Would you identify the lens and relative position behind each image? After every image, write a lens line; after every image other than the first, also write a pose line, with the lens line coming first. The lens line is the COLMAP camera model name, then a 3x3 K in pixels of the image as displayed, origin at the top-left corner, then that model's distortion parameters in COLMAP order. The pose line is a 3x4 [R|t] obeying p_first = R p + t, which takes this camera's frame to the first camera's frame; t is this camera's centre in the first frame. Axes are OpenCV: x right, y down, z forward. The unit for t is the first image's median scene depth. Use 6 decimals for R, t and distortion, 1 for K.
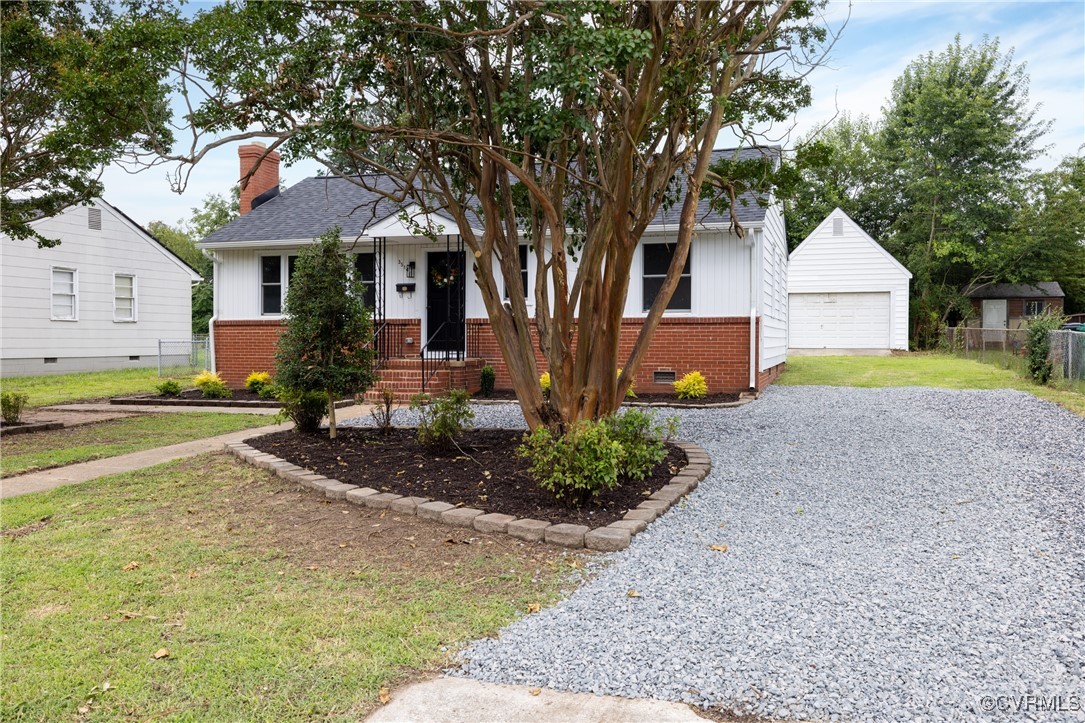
lens RADIAL K [[785.4, 0, 536.9], [0, 785.4, 354.8], [0, 0, 1]] dist [-0.006925, -0.001260]
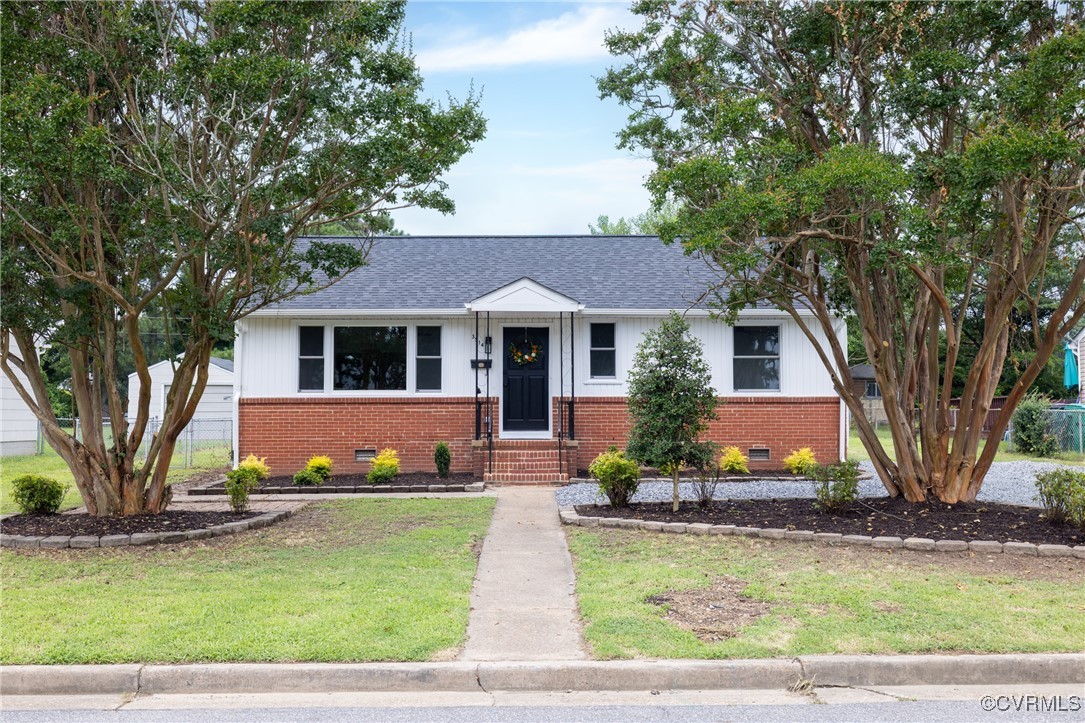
lens RADIAL K [[906.6, 0, 543.2], [0, 906.6, 357.2], [0, 0, 1]] dist [0.014687, -0.000243]
pose [[0.957146, 0.017008, 0.289106, -0.409746], [0.009052, 0.996029, -0.088563, 0.003900], [-0.289464, 0.087384, 0.953192, -0.063465]]
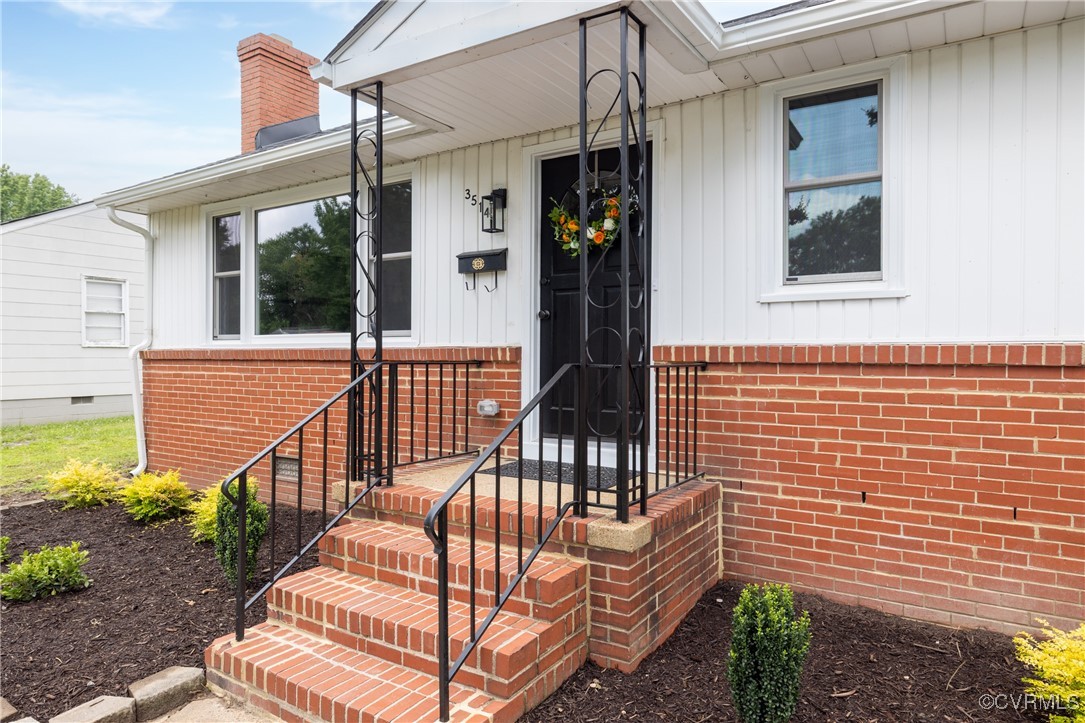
lens RADIAL K [[697.4, 0, 489.5], [0, 697.4, 361.5], [0, 0, 1]] dist [0.001696, 0.000164]
pose [[0.954154, 0.003020, -0.299299, -0.066264], [-0.007483, 0.999877, -0.013768, -0.034368], [0.299221, 0.015377, 0.954060, 0.688379]]
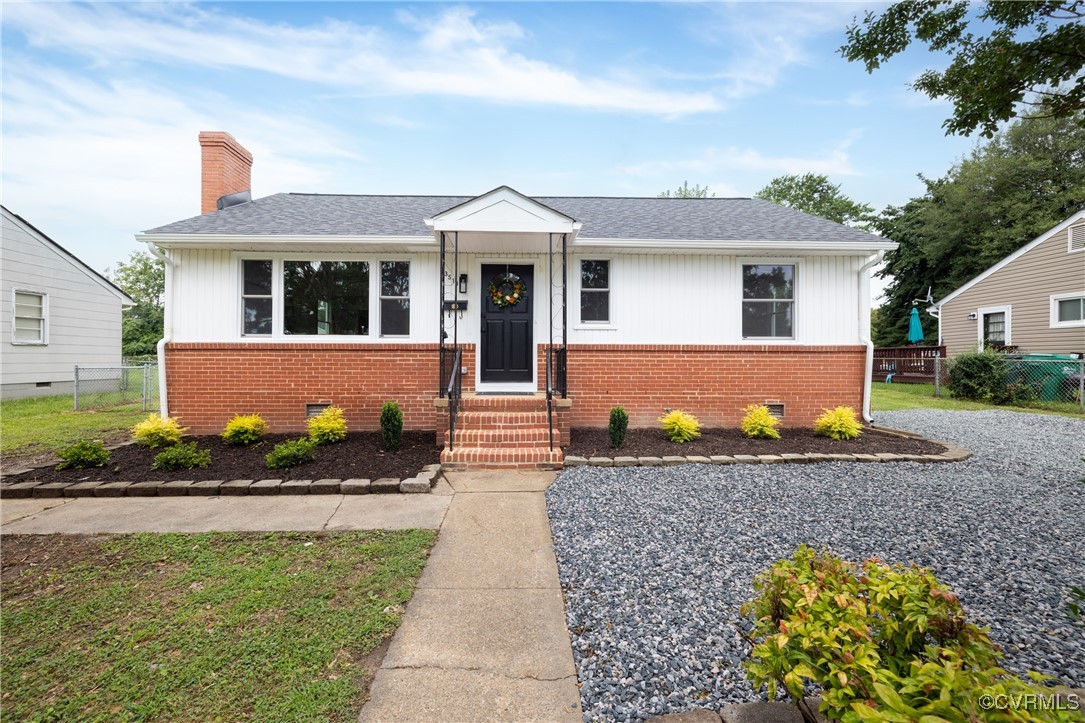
lens RADIAL K [[462.2, 0, 543.0], [0, 462.2, 359.4], [0, 0, 1]] dist [0.001612, -0.002083]
pose [[0.945792, 0.002460, 0.324763, -0.235474], [0.004777, 0.999758, -0.021483, -0.018255], [-0.324737, 0.021870, 0.945551, 0.514716]]
